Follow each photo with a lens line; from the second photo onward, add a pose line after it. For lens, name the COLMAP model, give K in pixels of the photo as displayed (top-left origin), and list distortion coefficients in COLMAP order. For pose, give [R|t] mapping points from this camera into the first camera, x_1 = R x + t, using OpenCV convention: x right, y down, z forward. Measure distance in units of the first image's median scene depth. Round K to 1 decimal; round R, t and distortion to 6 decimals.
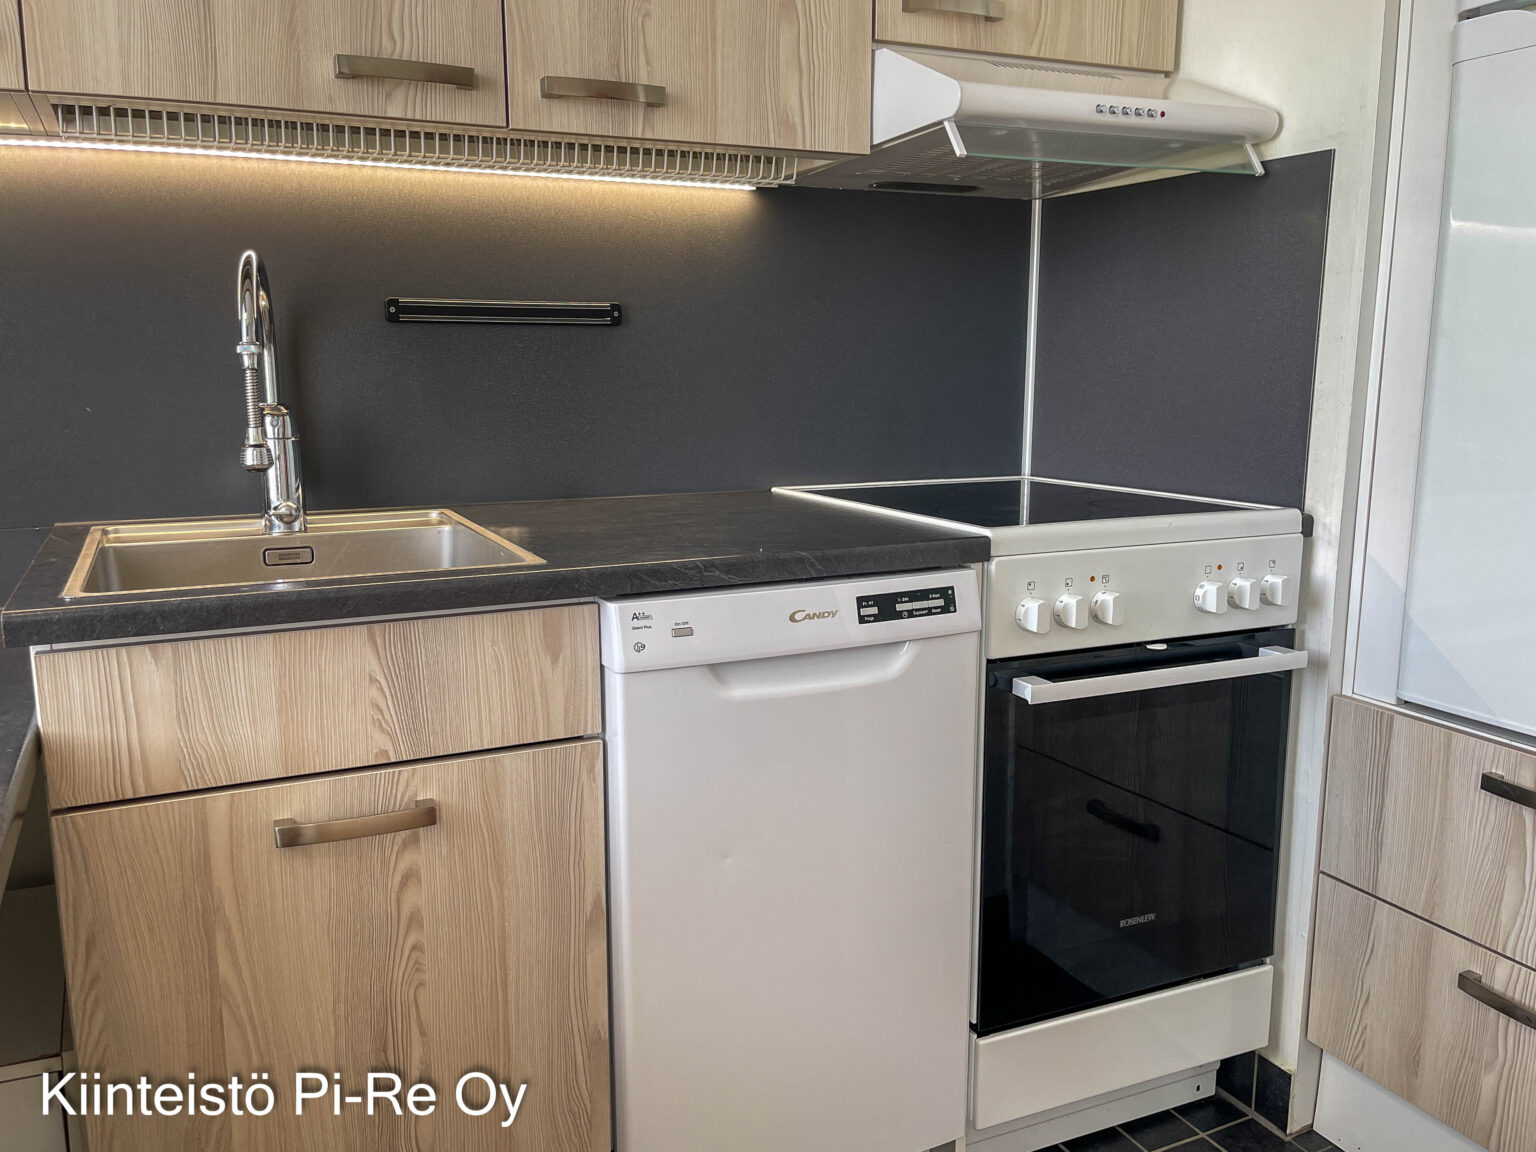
lens RADIAL K [[1228.0, 0, 772.6], [0, 1228.0, 586.7], [0, 0, 1]] dist [0.075515, -0.116319]
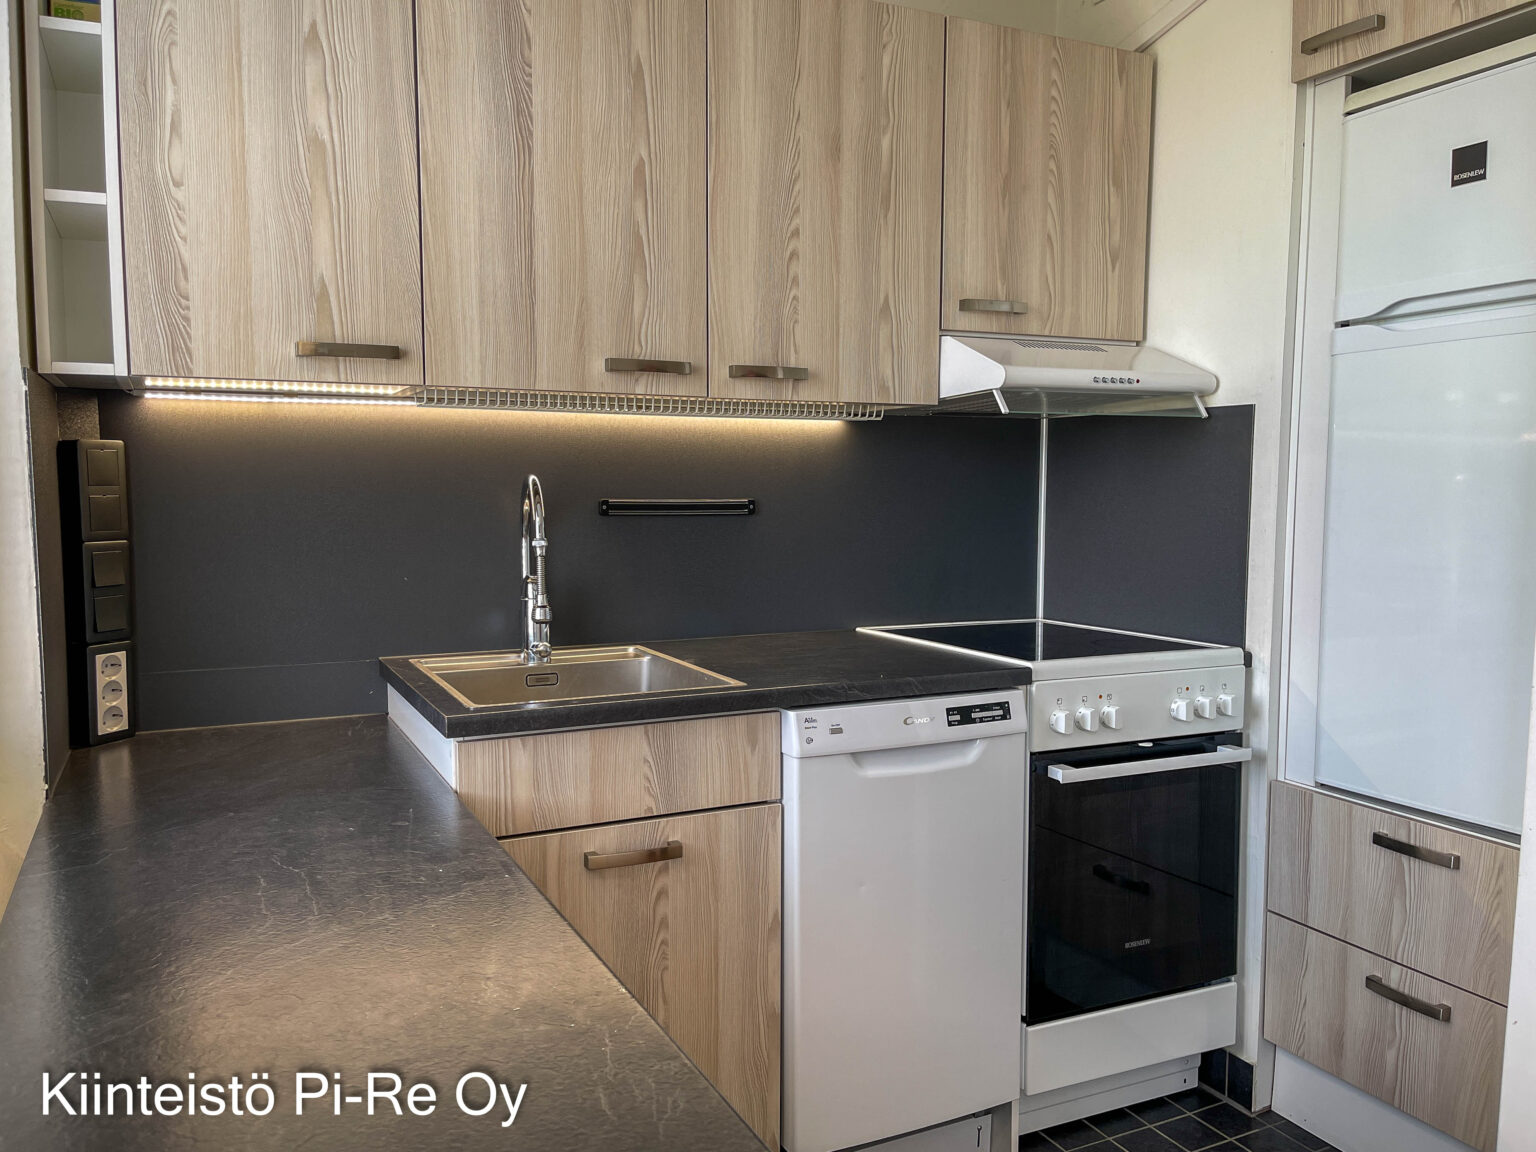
lens RADIAL K [[1205.6, 0, 774.9], [0, 1205.6, 586.7], [0, 0, 1]] dist [0.058393, -0.082033]
pose [[0.999853, 0.001713, 0.017066, -0.150013], [-0.000005, 0.995031, -0.099569, 0.006913], [-0.017152, 0.099554, 0.994884, -0.427932]]
